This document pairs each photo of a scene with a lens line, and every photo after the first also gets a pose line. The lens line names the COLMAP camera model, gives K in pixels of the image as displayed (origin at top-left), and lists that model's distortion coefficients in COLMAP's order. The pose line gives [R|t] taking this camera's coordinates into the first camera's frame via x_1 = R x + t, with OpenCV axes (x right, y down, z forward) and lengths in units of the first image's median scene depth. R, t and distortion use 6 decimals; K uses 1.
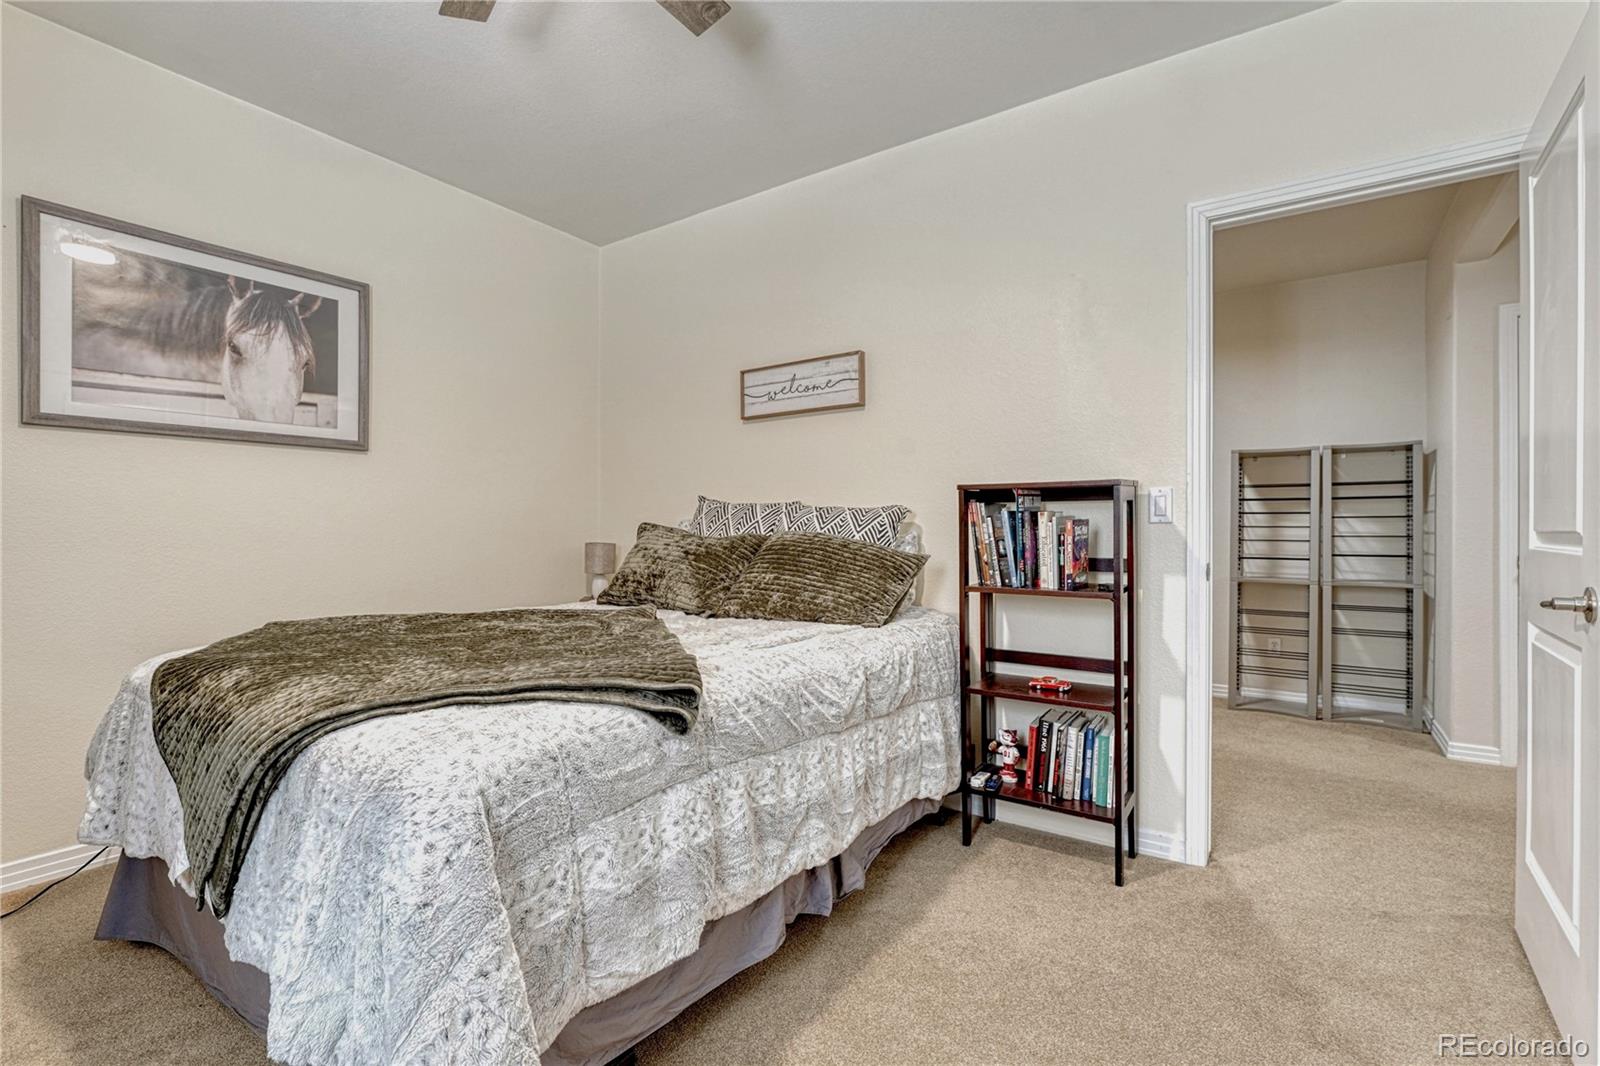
lens RADIAL K [[685.0, 0, 800.0], [0, 685.0, 533.0], [0, 0, 1]] dist [-0.000675, -0.000089]
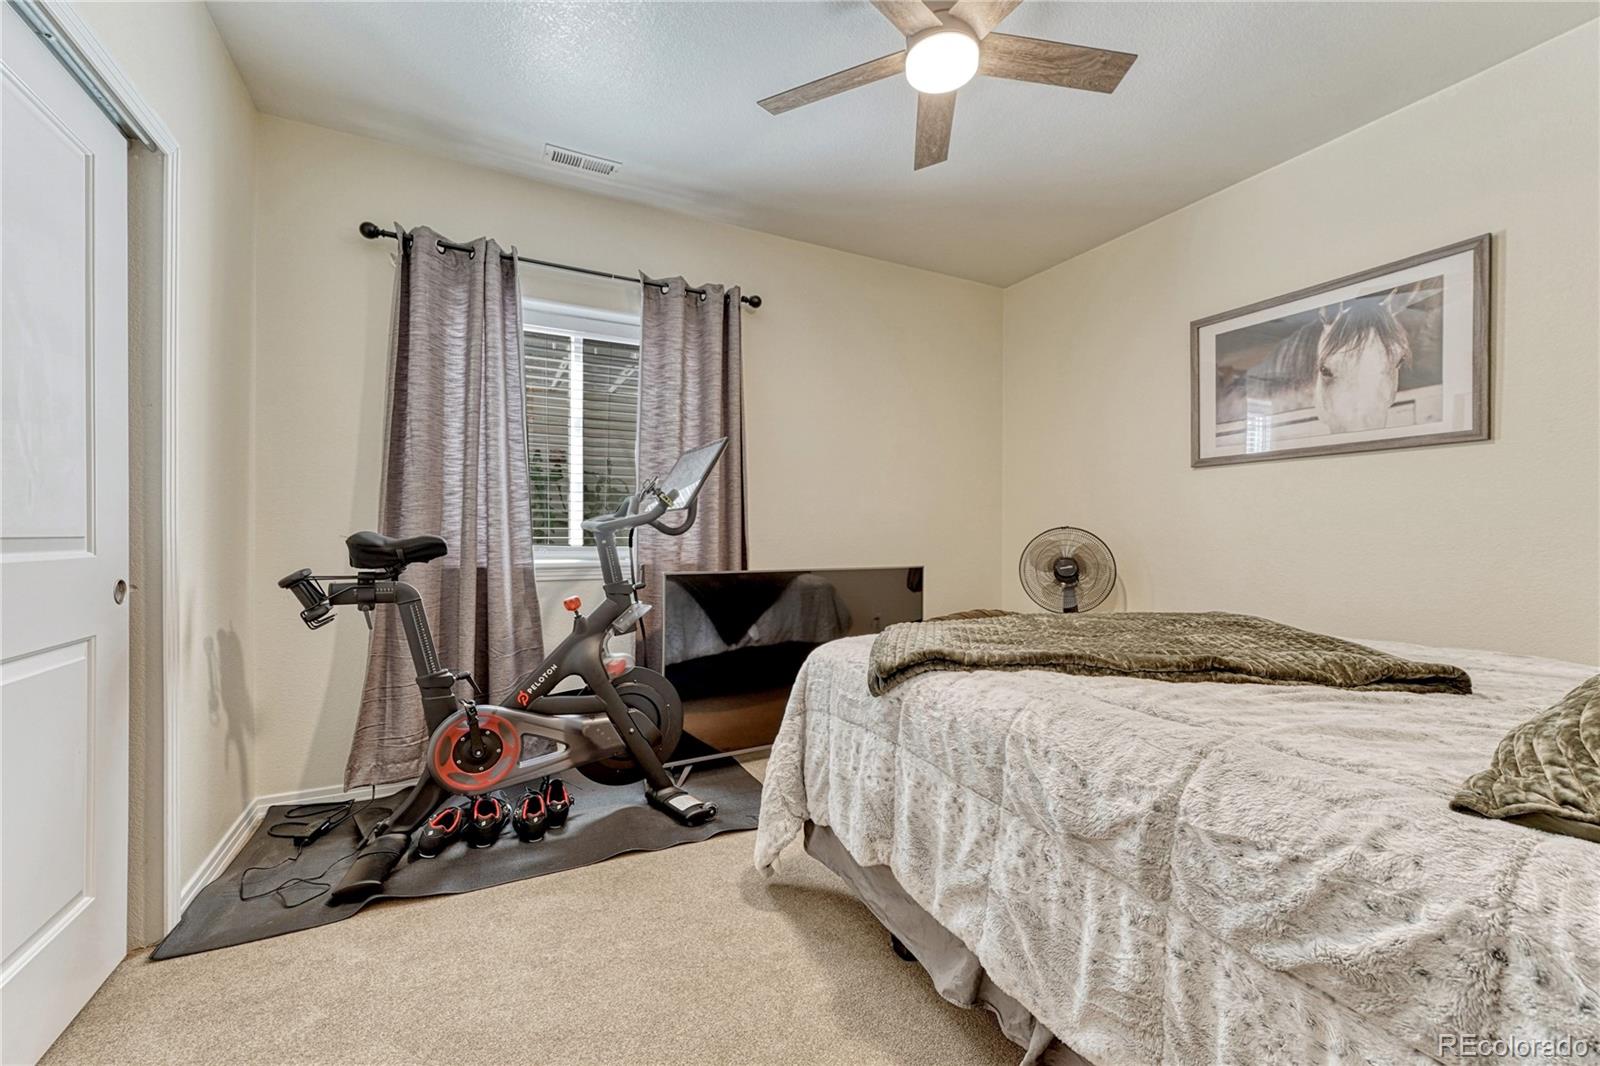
lens RADIAL K [[681.6, 0, 800.0], [0, 681.6, 533.0], [0, 0, 1]] dist [-0.009527, 0.000065]
pose [[-0.480568, -0.001008, -0.876957, 0.519448], [-0.006832, 0.999973, 0.002595, -0.006944], [0.876931, 0.007238, -0.480562, 0.761843]]
